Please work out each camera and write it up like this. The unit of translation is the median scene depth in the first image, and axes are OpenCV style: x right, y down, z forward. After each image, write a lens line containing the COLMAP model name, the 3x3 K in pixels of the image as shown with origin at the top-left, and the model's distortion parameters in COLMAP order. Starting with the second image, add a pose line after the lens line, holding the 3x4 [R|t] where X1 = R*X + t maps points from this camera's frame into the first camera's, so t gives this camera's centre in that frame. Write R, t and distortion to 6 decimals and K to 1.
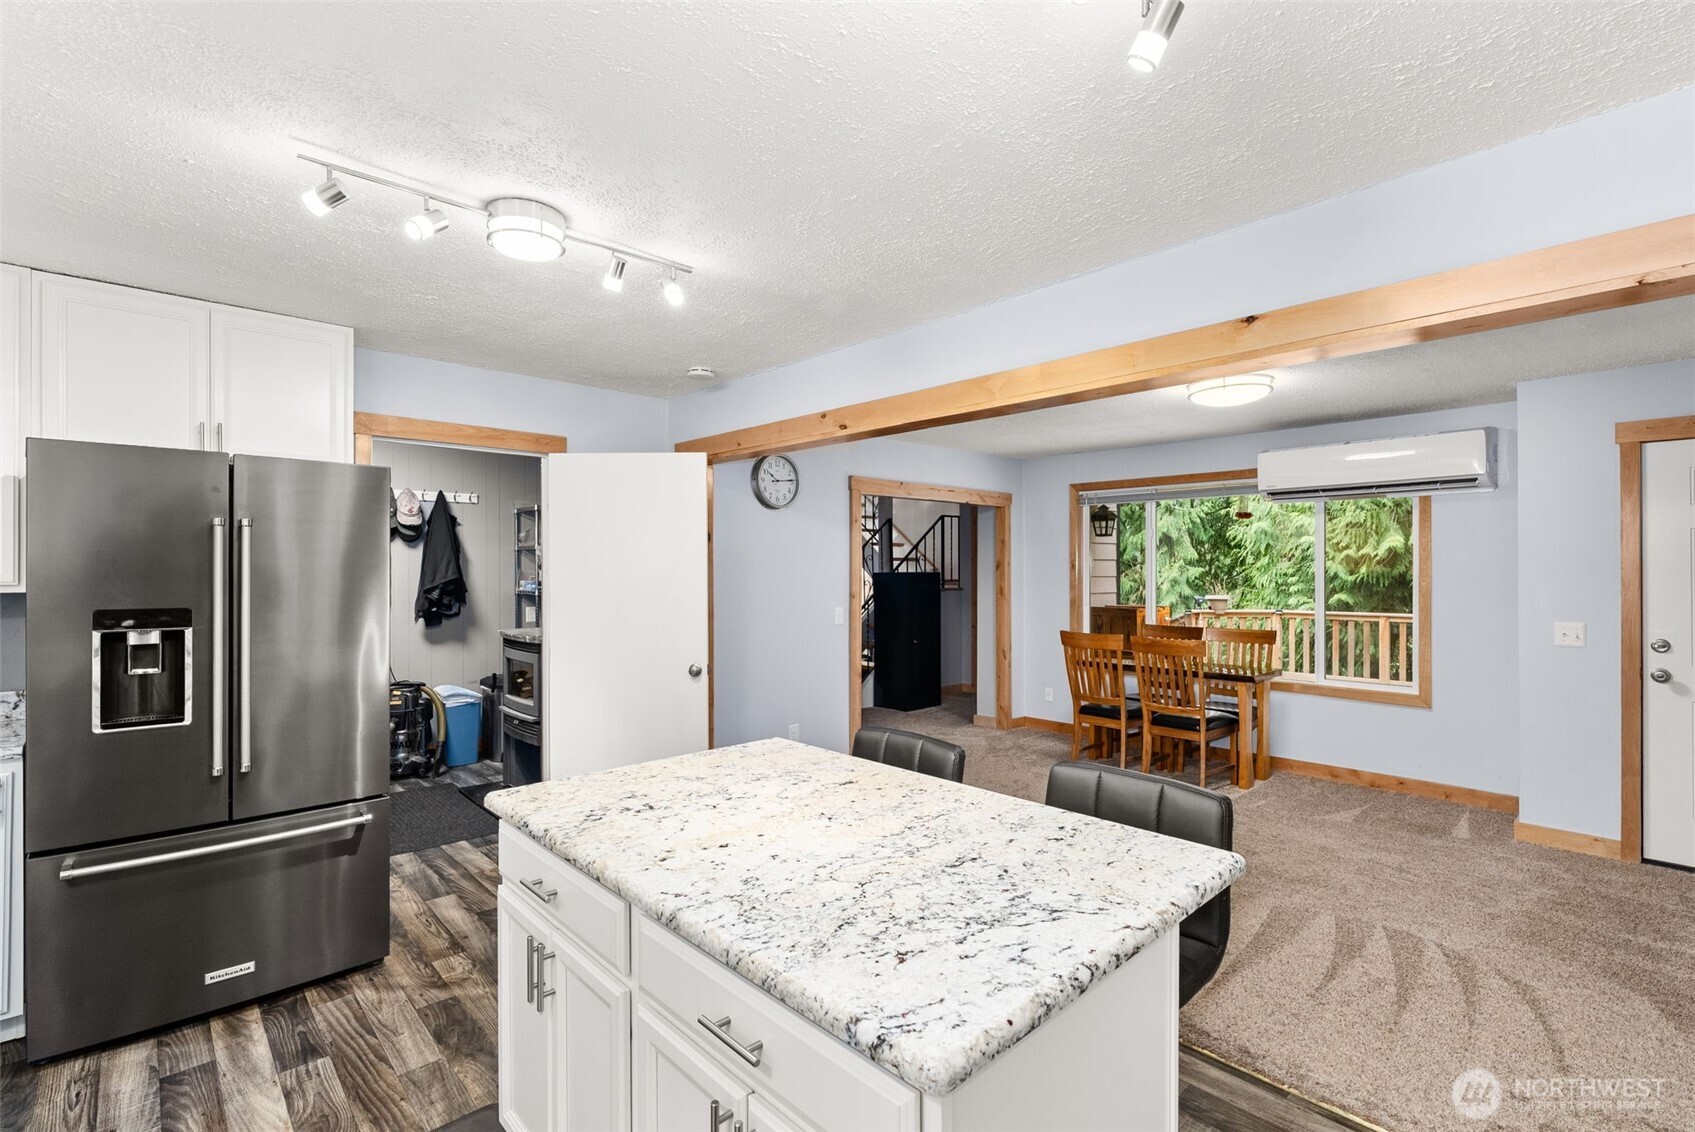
lens RADIAL K [[757.6, 0, 842.1], [0, 757.6, 571.0], [0, 0, 1]] dist [-0.024043, 0.000420]
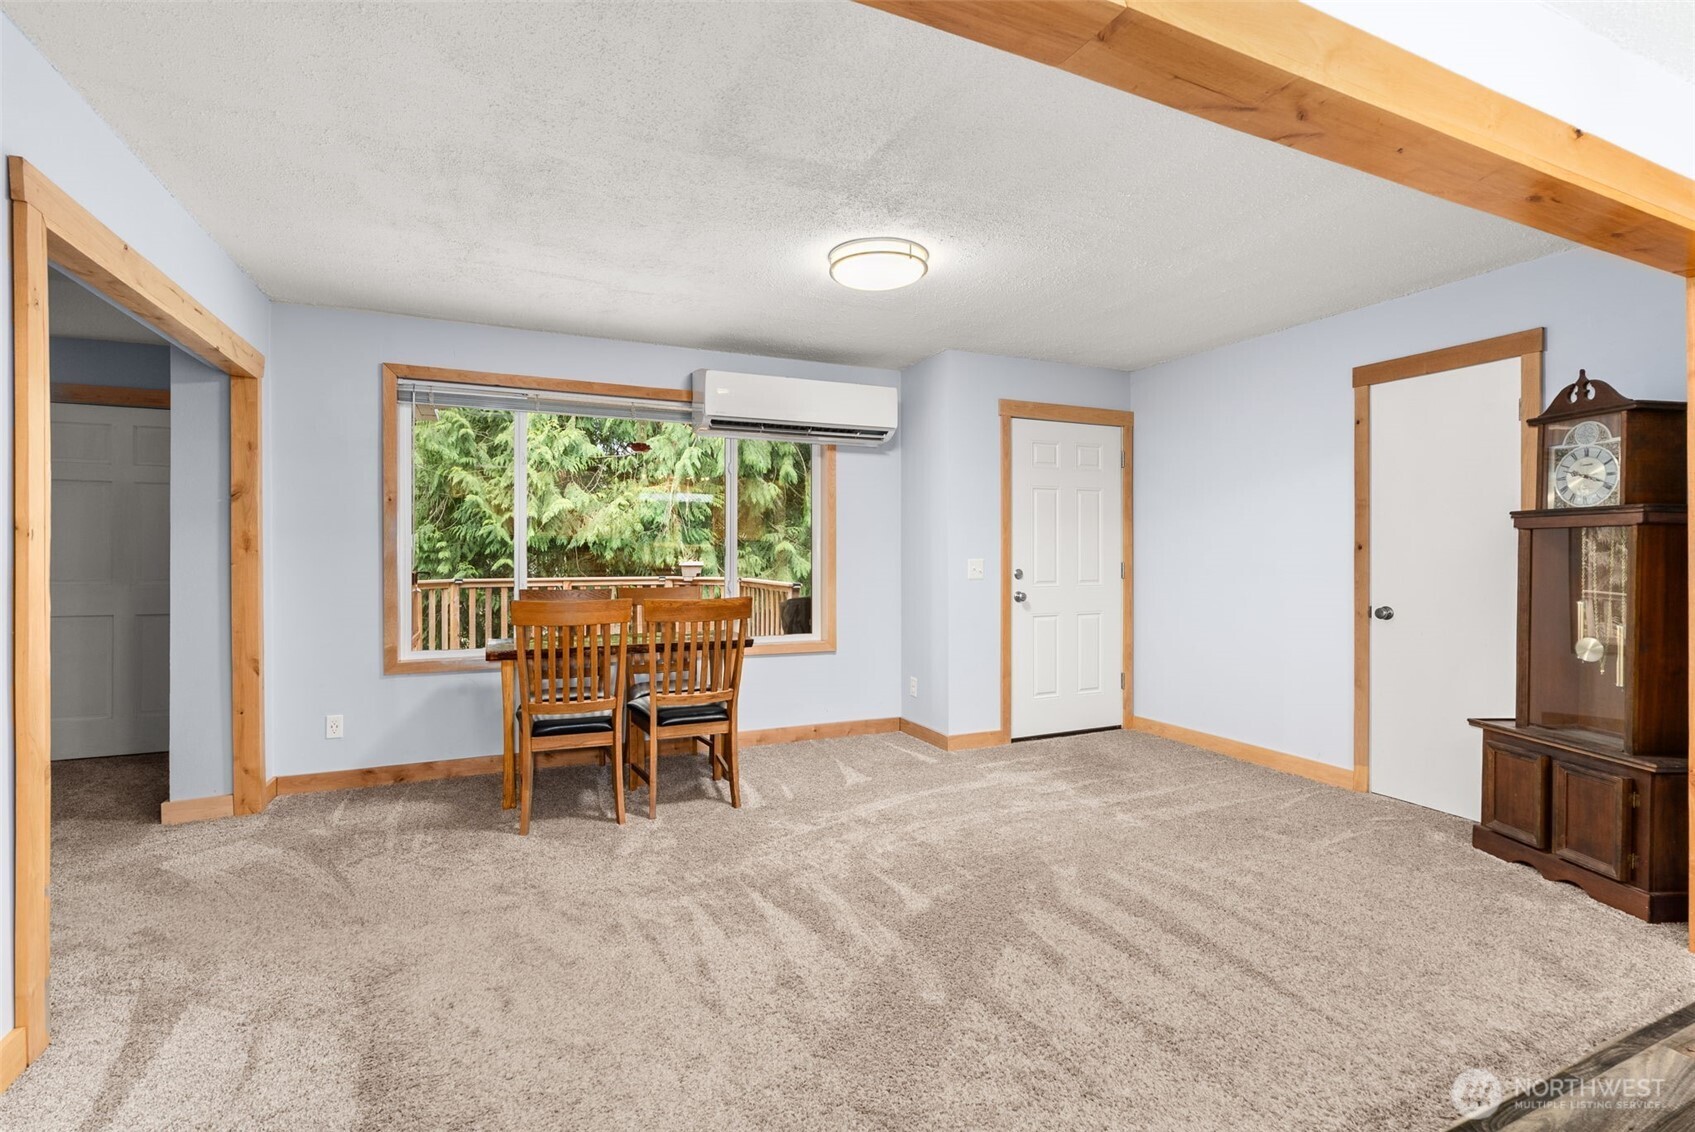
lens RADIAL K [[757.6, 0, 843.6], [0, 757.6, 558.8], [0, 0, 1]] dist [-0.024043, 0.000420]
pose [[0.330697, -0.010876, 0.943674, -0.182428], [-0.000005, 0.999934, 0.011526, 0.040915], [-0.943737, -0.003816, 0.330675, 0.591365]]
